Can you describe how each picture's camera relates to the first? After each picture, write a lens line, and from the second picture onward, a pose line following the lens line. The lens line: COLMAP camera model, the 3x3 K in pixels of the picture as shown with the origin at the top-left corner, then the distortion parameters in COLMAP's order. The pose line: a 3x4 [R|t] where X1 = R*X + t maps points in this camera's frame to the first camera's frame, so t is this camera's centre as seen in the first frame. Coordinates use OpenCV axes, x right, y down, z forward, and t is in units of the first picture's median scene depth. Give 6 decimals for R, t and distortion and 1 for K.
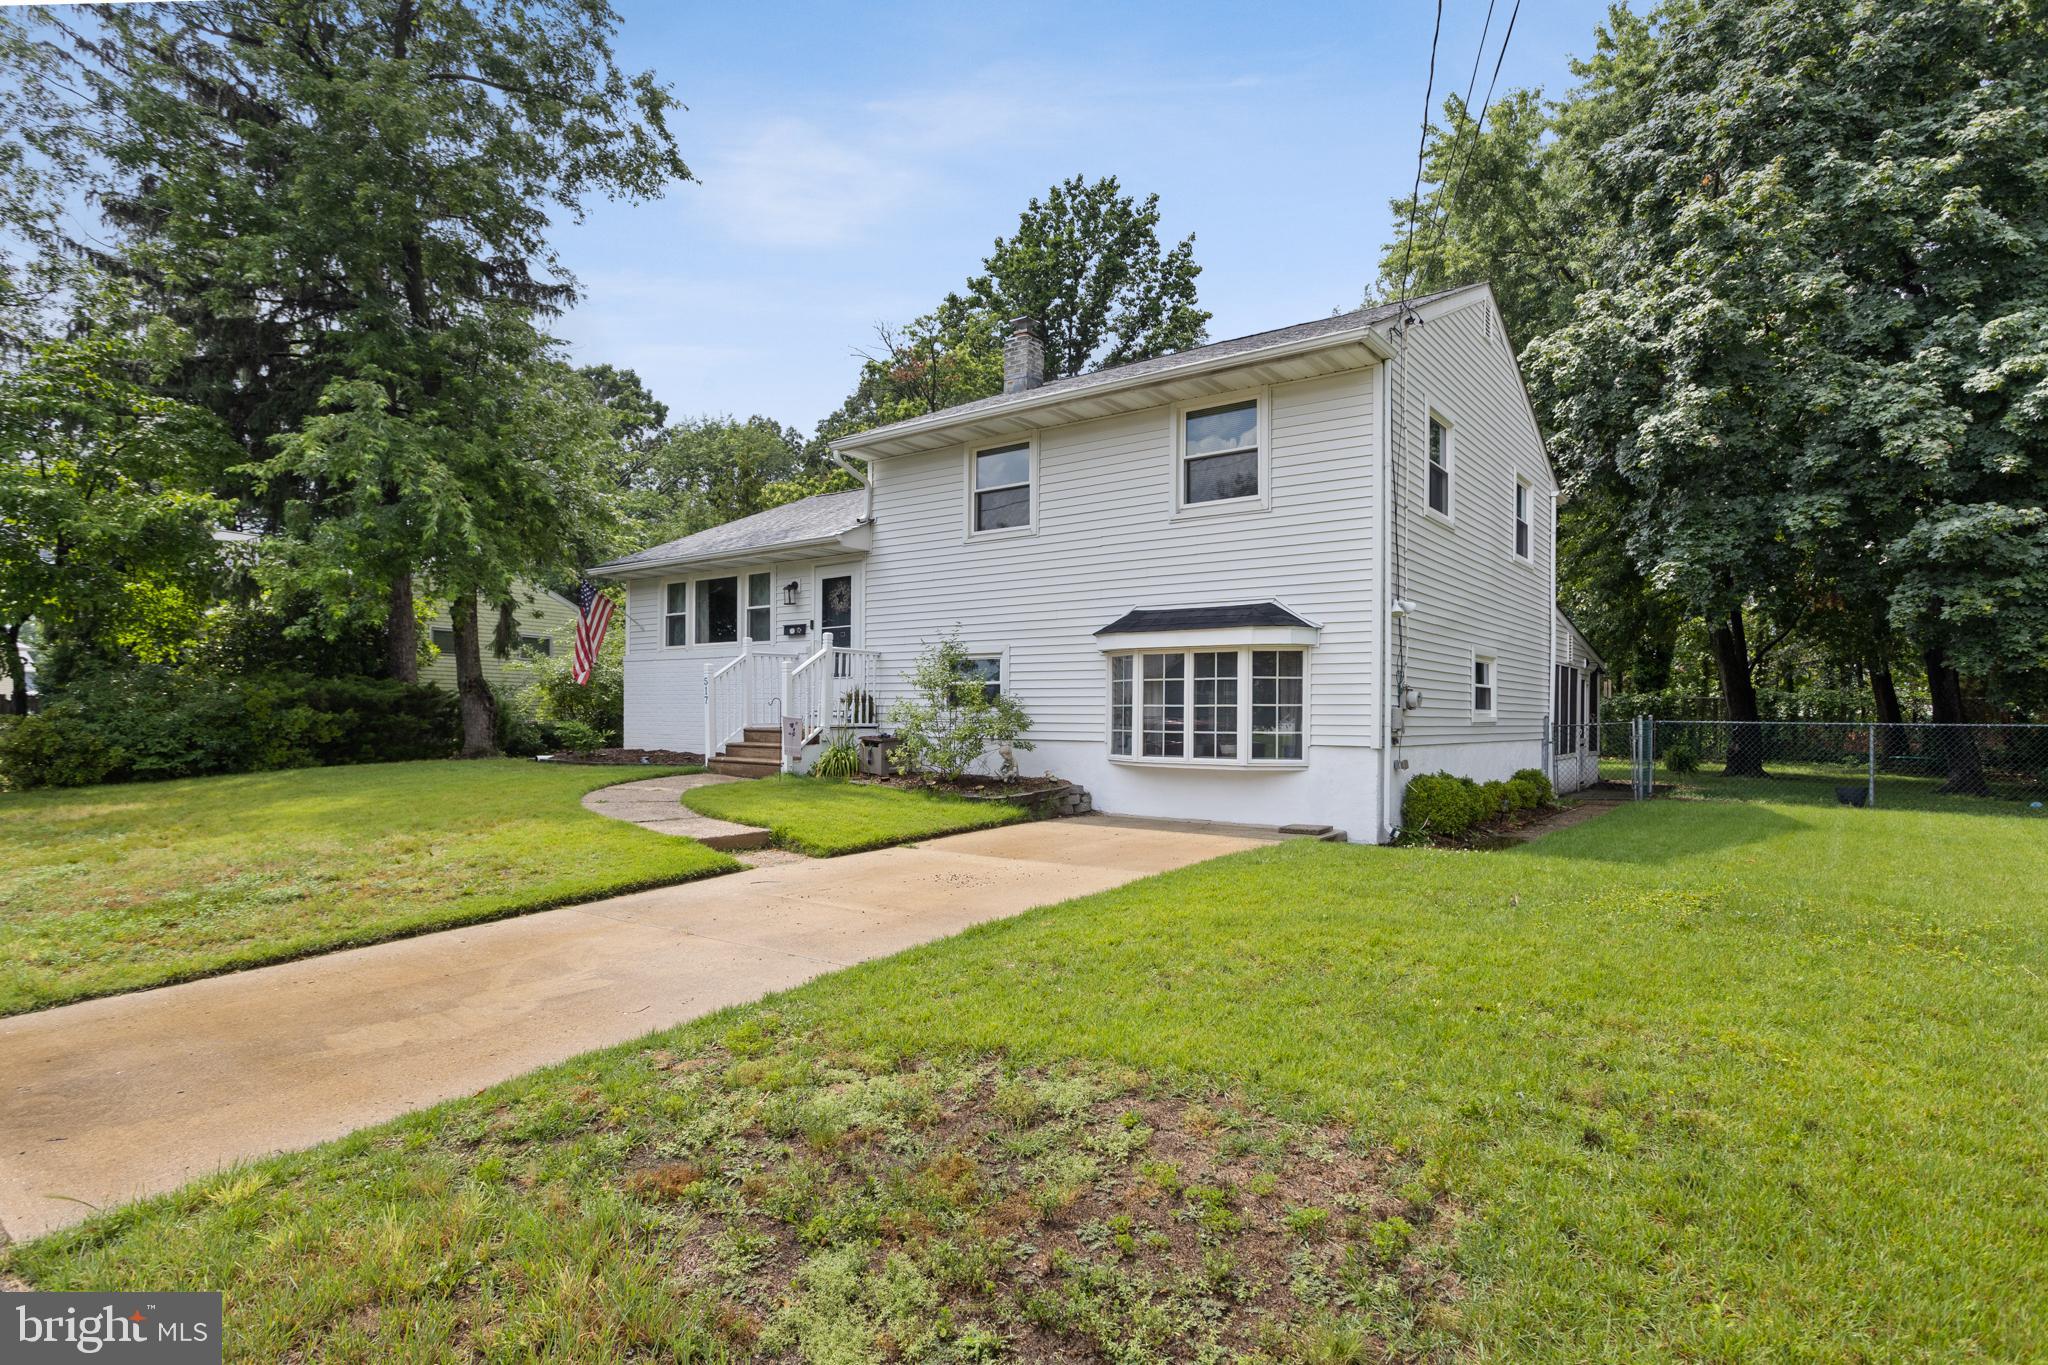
lens RADIAL K [[1064.7, 0, 1018.8], [0, 1064.7, 726.8], [0, 0, 1]] dist [0.001048, 0.000178]
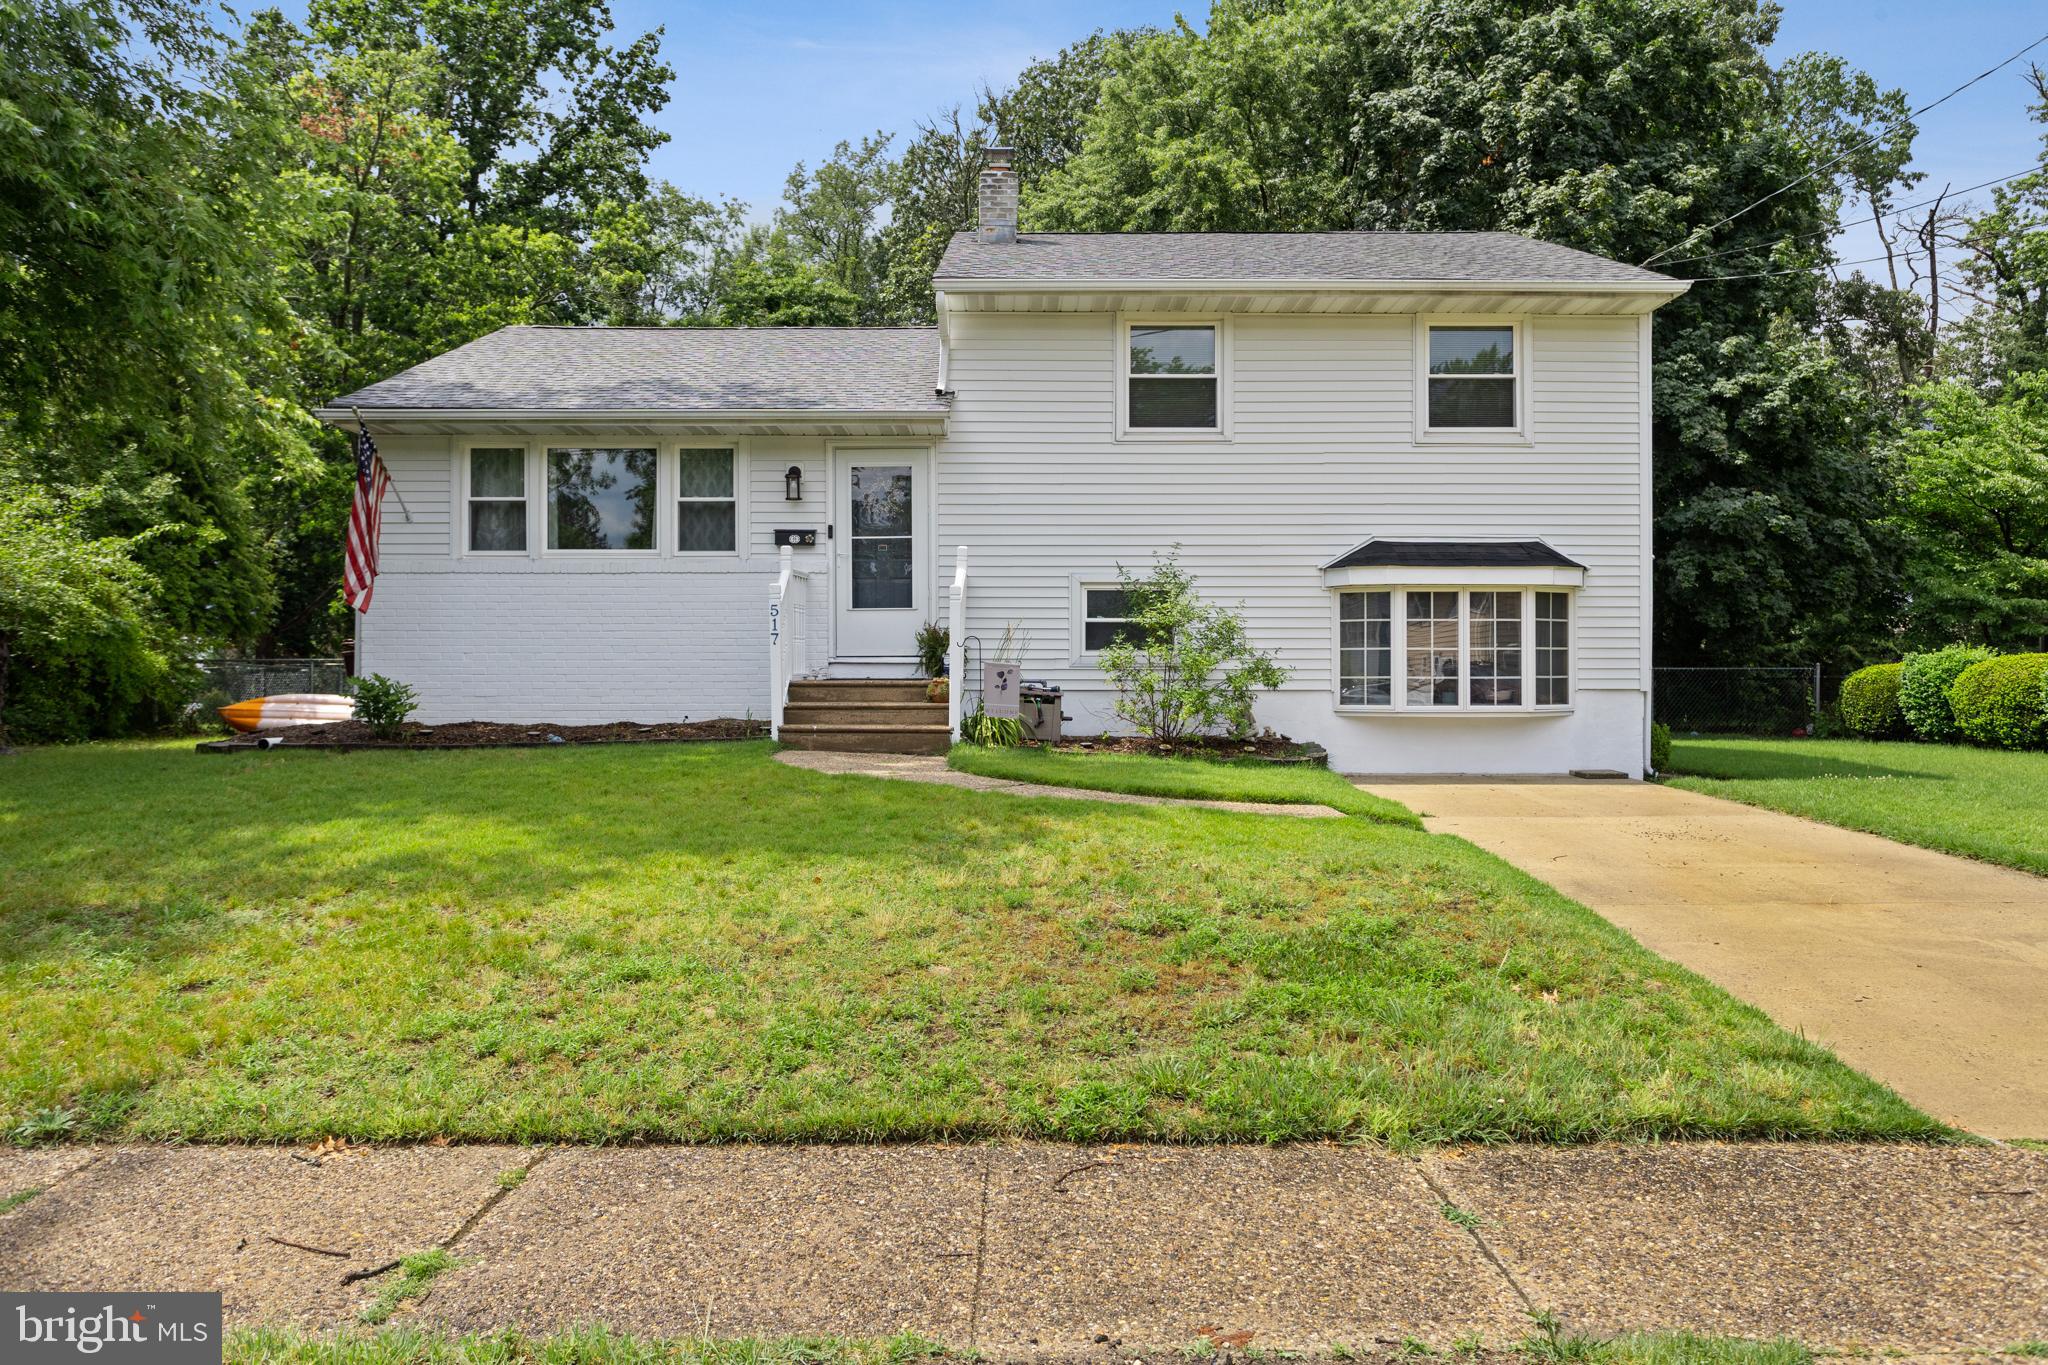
lens RADIAL K [[1379.4, 0, 1024.0], [0, 1379.4, 682.5], [0, 0, 1]] dist [0.005831, 0.000657]
pose [[0.790708, -0.010339, 0.612106, -0.713080], [0.012277, 0.999924, 0.001031, 0.002619], [-0.612071, 0.006699, 0.790775, 0.240450]]
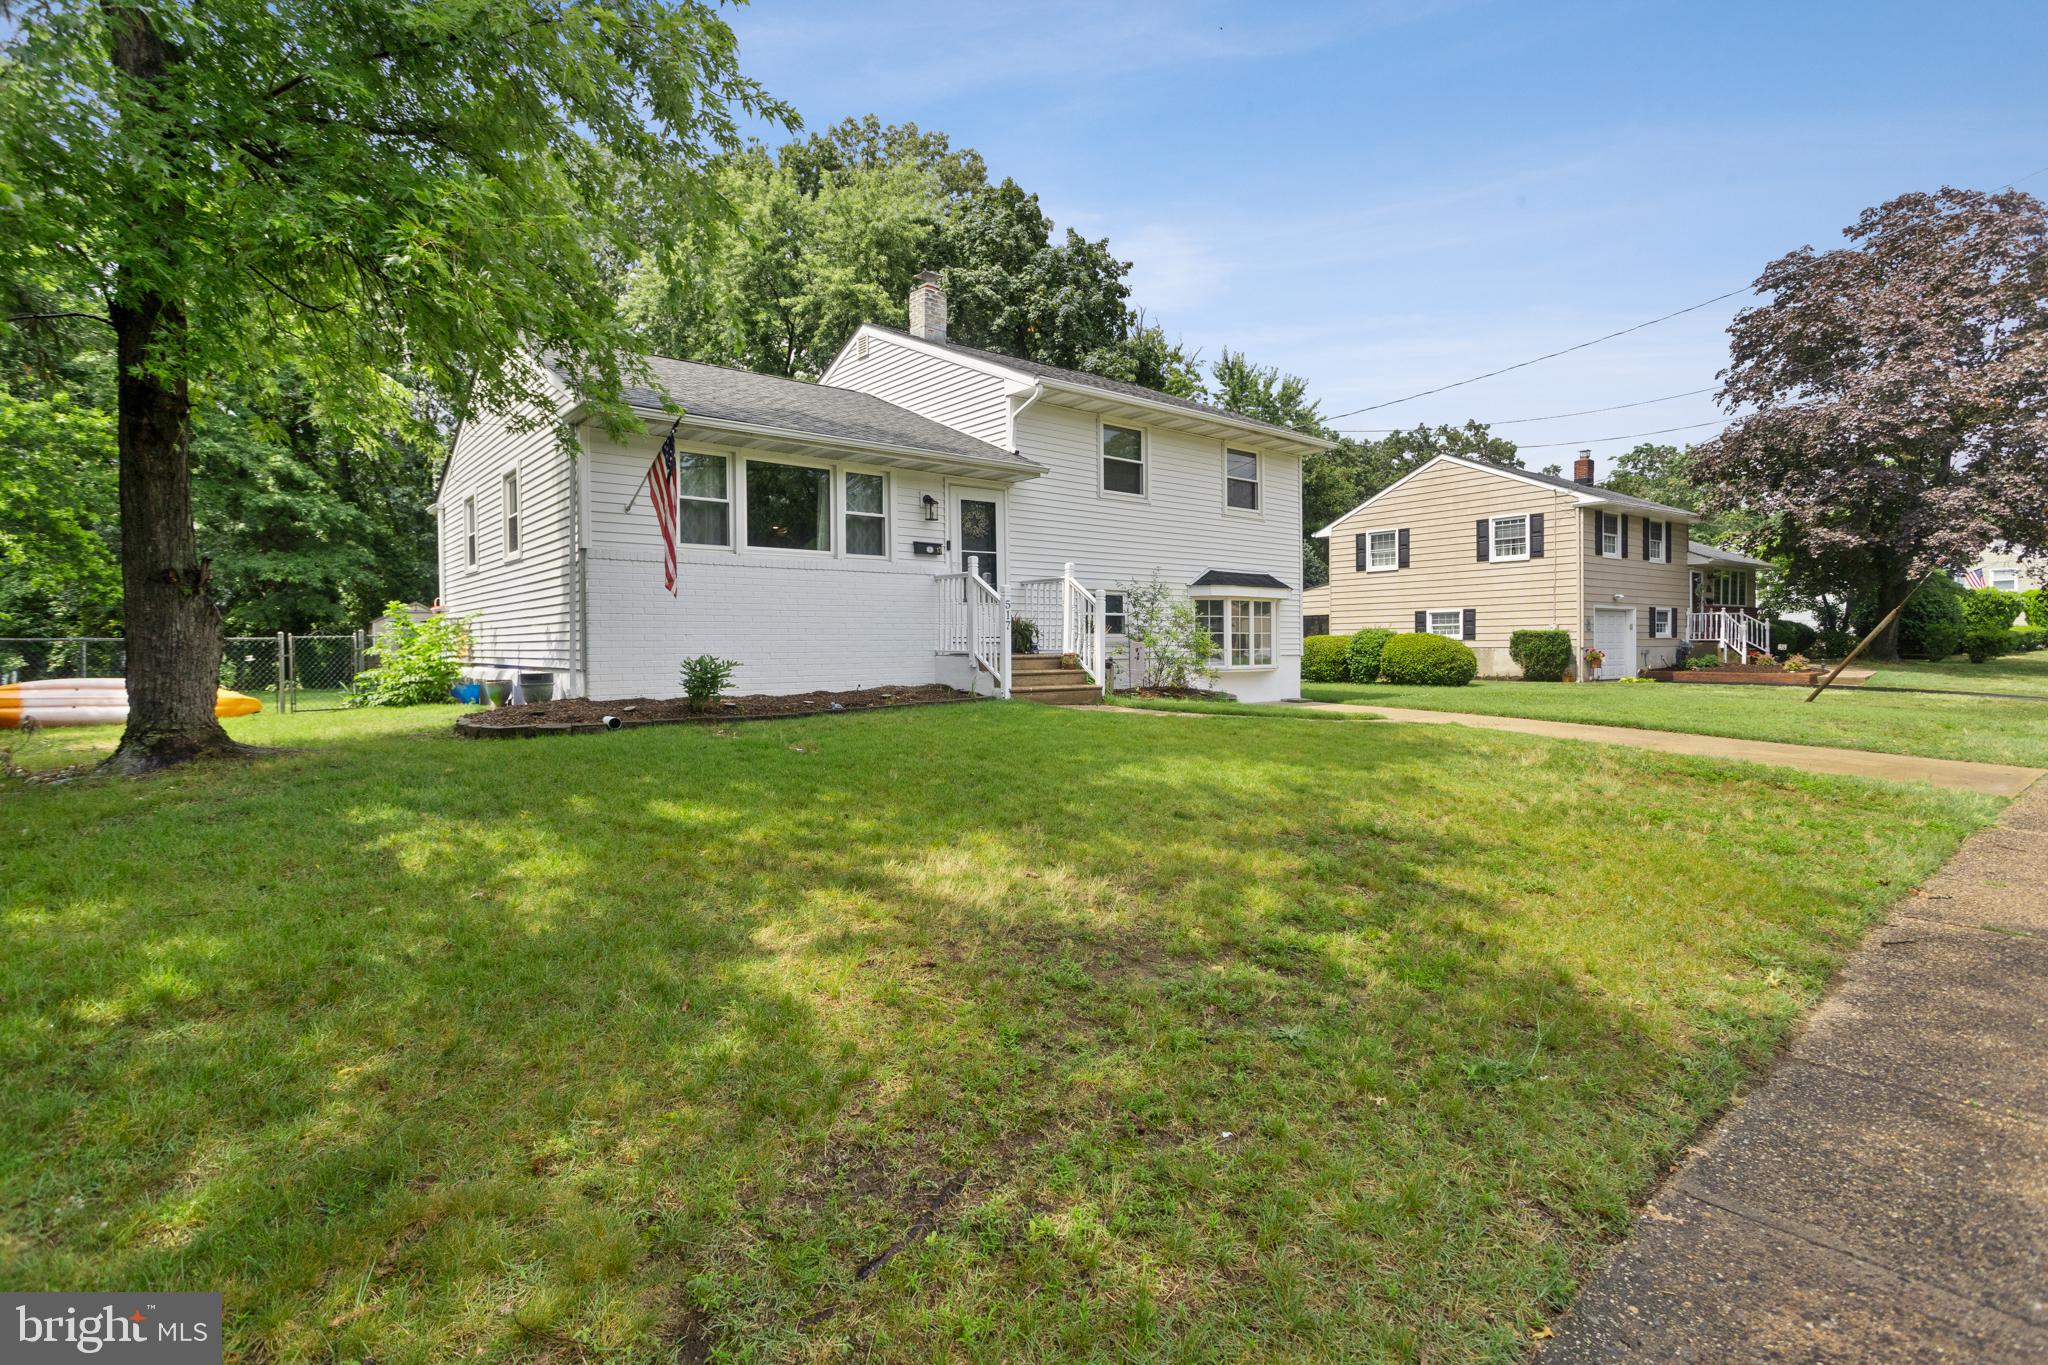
lens RADIAL K [[972.4, 0, 1024.1], [0, 972.4, 654.4], [0, 0, 1]] dist [0.000850, 0.000112]
pose [[0.229121, -0.018183, 0.973228, -1.122264], [0.017231, 0.999745, 0.014622, -0.012841], [-0.973245, 0.013419, 0.229376, 0.820482]]
